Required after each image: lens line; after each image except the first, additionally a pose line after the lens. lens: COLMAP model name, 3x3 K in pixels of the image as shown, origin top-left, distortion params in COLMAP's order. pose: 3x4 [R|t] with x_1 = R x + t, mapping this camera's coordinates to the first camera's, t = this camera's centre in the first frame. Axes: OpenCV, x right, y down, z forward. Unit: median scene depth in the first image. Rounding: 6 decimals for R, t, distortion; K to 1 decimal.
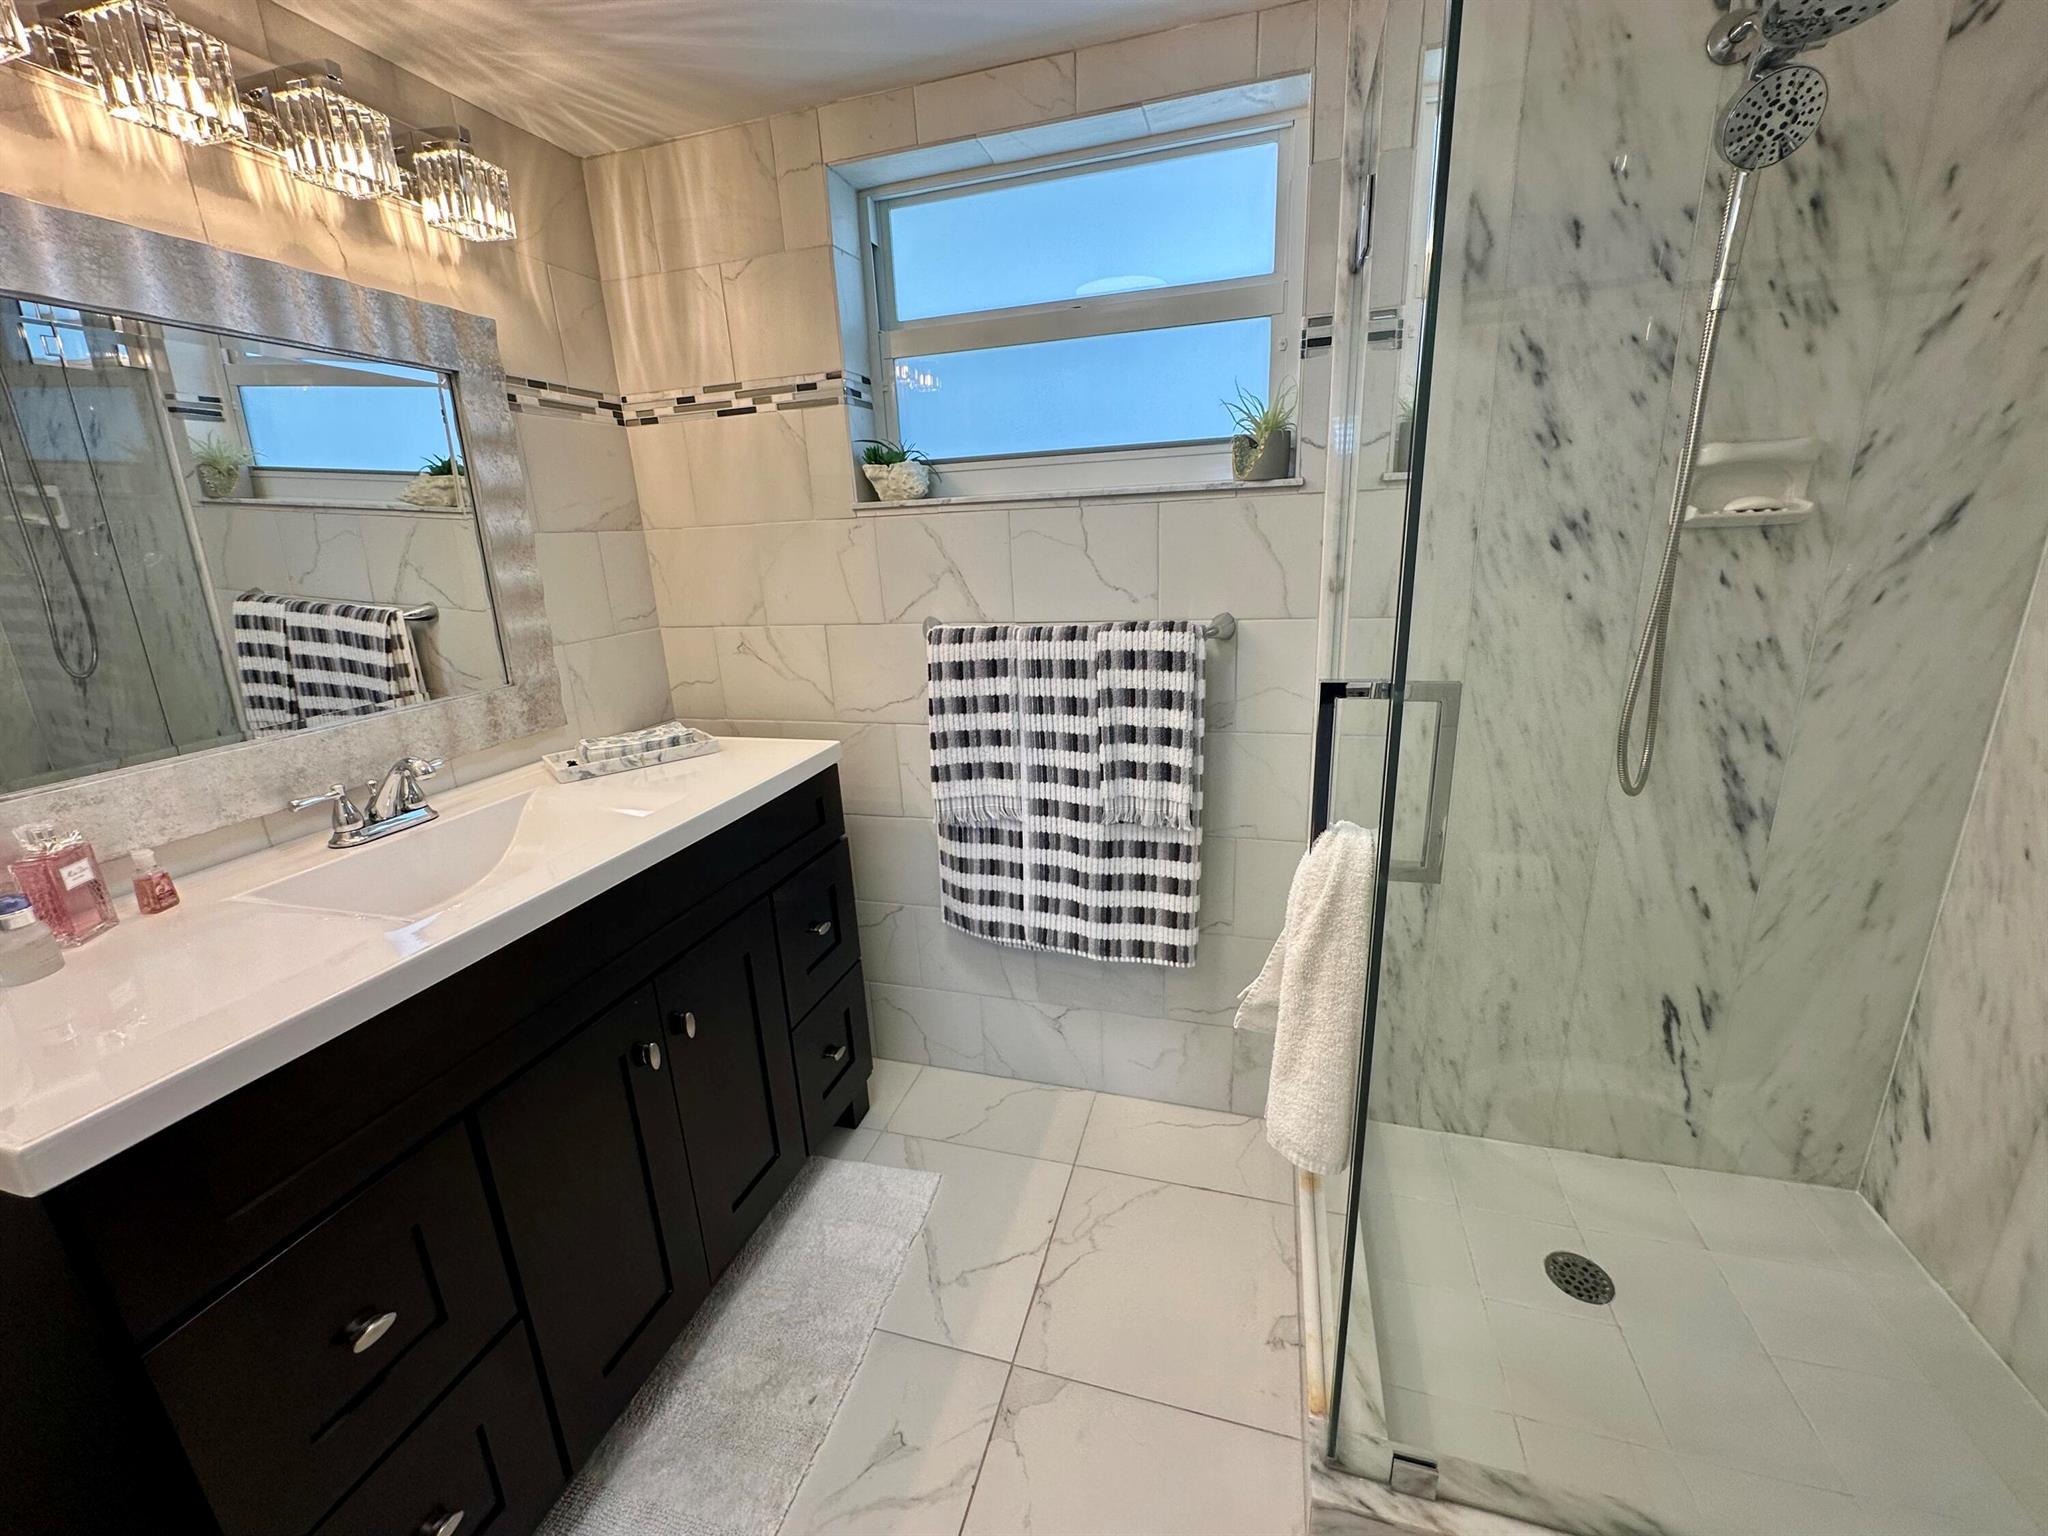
lens RADIAL K [[820.0, 0, 1022.6], [0, 820.0, 767.2], [0, 0, 1]] dist [-0.001847, 0.000450]
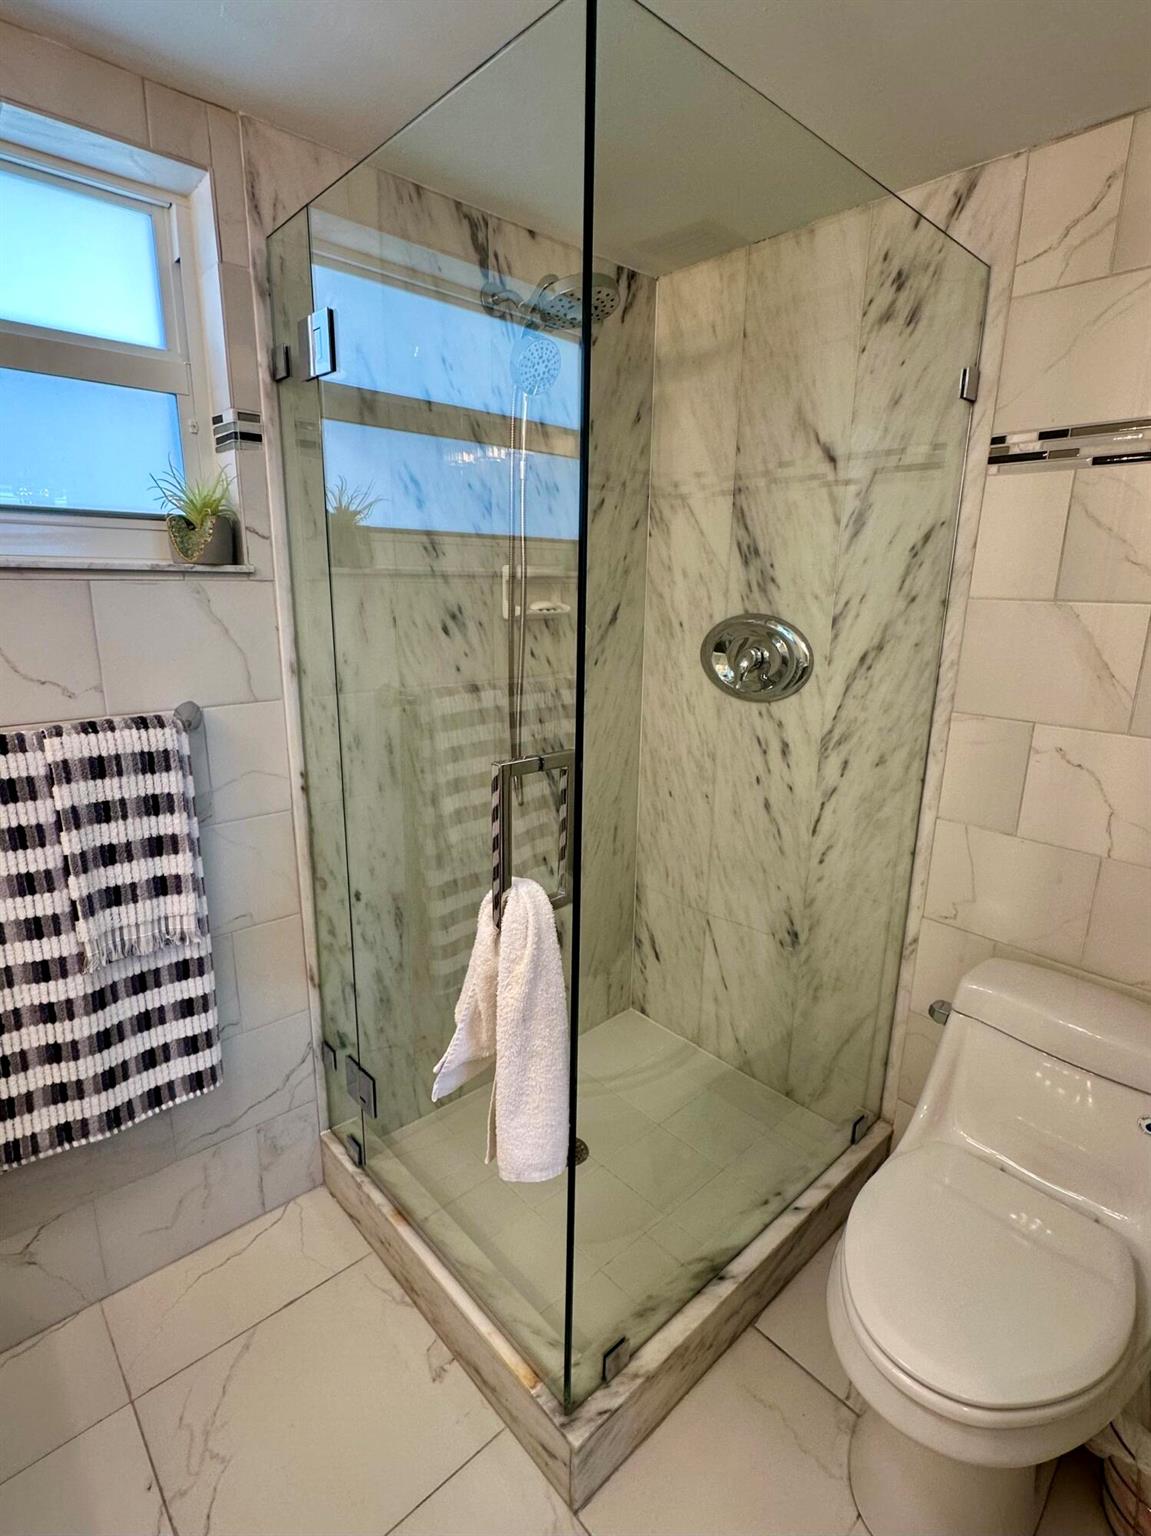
lens RADIAL K [[757.1, 0, 574.0], [0, 757.1, 767.5], [0, 0, 1]] dist [0.001880, 0.000403]
pose [[0.516981, -0.158441, 0.841206, -0.266002], [0.201836, 0.977575, 0.060083, -0.080214], [-0.831861, 0.138723, 0.537366, 0.188753]]
